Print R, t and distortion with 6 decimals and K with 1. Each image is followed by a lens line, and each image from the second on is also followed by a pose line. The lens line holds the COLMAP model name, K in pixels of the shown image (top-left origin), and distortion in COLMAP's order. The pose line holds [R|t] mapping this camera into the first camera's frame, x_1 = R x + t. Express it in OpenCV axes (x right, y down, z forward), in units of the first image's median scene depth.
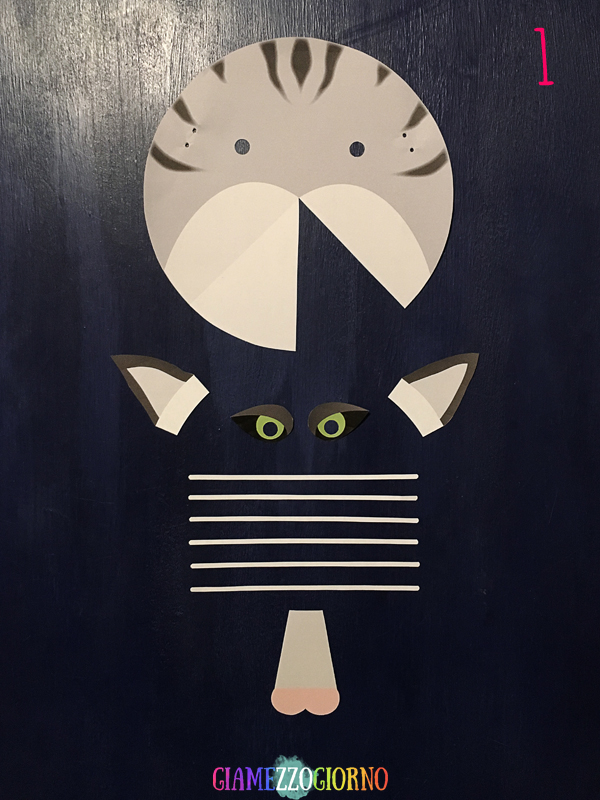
lens RADIAL K [[668.2, 0, 291.3], [0, 668.2, 373.6], [0, 0, 1]] dist [0.060466, -0.090296]
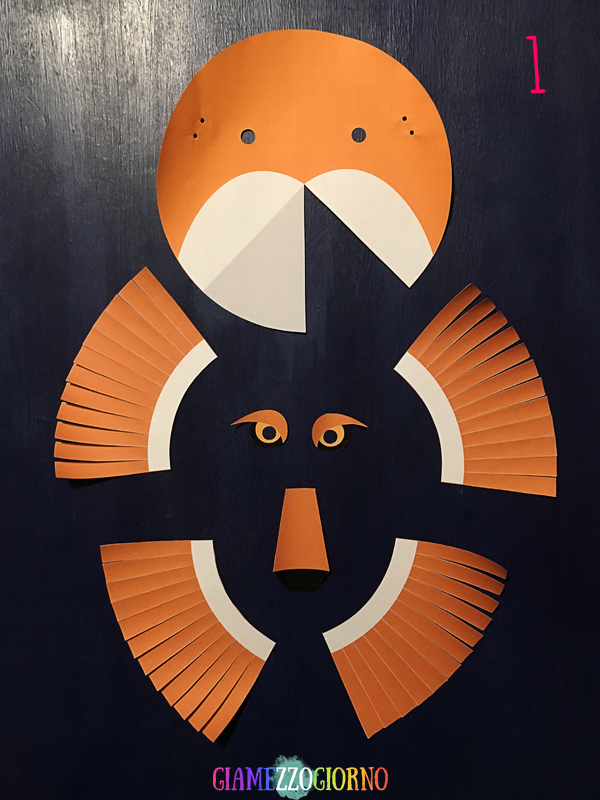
lens RADIAL K [[640.1, 0, 294.0], [0, 640.1, 384.2], [0, 0, 1]] dist [0.048760, -0.069040]
pose [[0.999528, -0.016359, -0.026018, 0.059386], [0.016542, 0.999840, 0.006835, 0.151765], [0.025902, -0.007262, 0.999638, 0.009806]]
